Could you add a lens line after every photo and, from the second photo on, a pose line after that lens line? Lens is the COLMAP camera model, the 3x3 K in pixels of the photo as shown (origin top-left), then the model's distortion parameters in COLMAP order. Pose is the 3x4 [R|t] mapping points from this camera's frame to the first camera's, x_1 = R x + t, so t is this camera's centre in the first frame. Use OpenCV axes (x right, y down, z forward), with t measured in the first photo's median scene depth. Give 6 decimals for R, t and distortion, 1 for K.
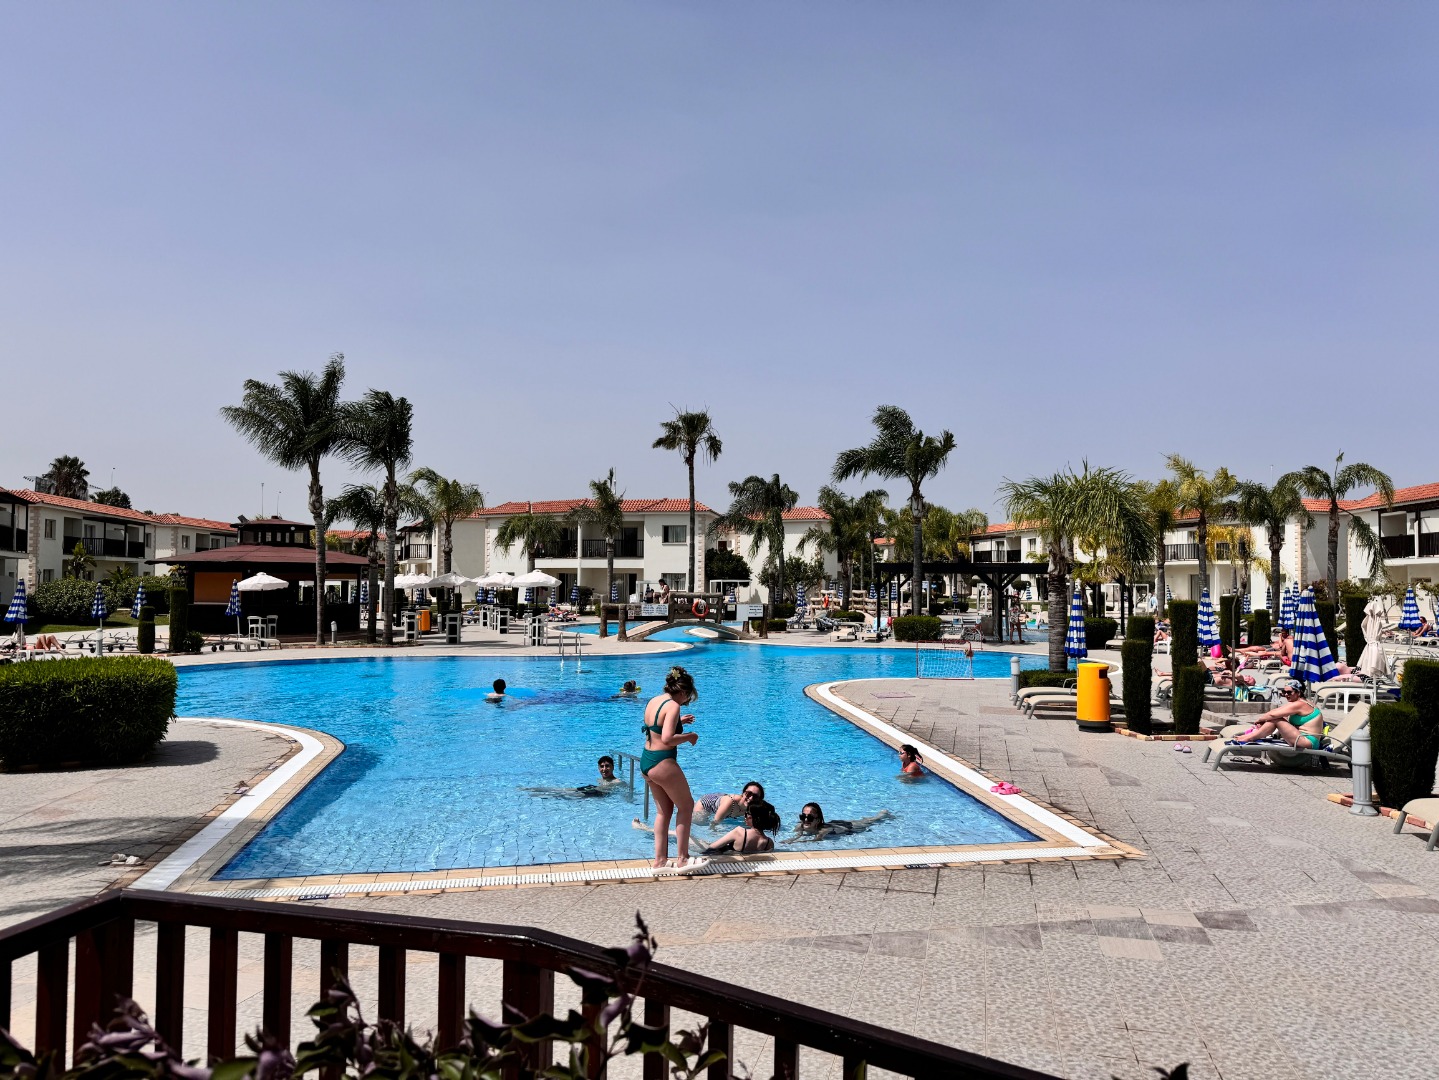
lens RADIAL K [[1014.4, 0, 730.1], [0, 1014.4, 547.7], [0, 0, 1]] dist [0.105047, -0.187440]
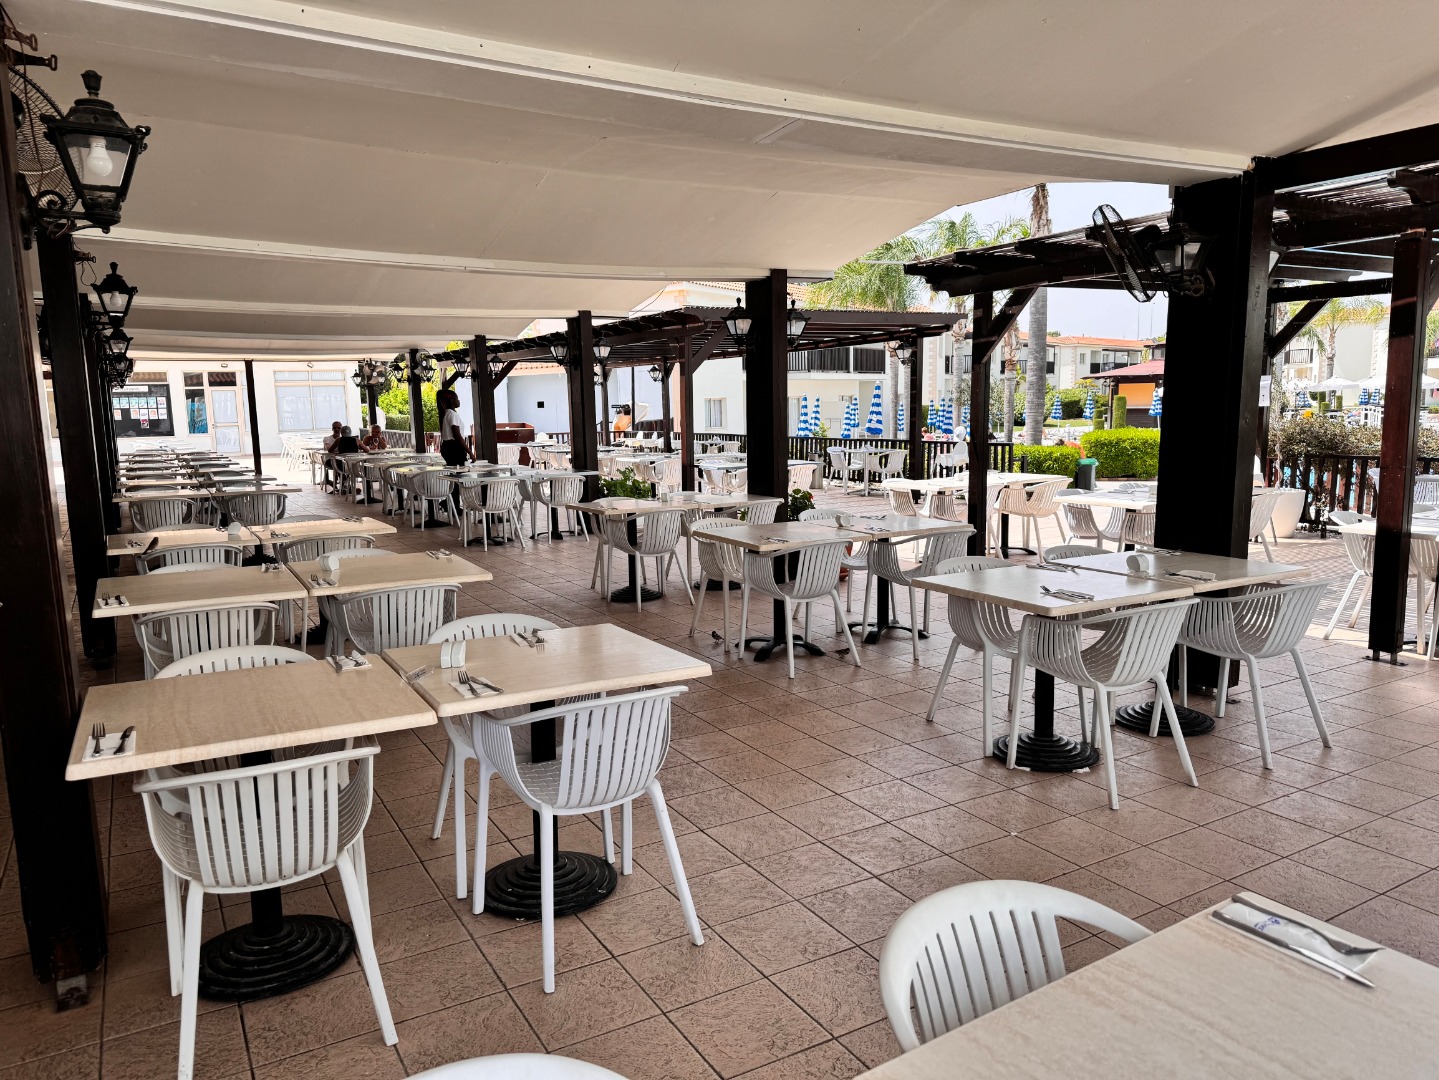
lens RADIAL K [[1014.4, 0, 730.1], [0, 1014.4, 547.7], [0, 0, 1]] dist [0.105047, -0.187440]
pose [[0.702066, 0.080717, -0.707522, 0.039905], [0.050424, 0.985426, 0.162456, -0.004172], [0.710324, -0.149732, 0.687765, -0.146160]]
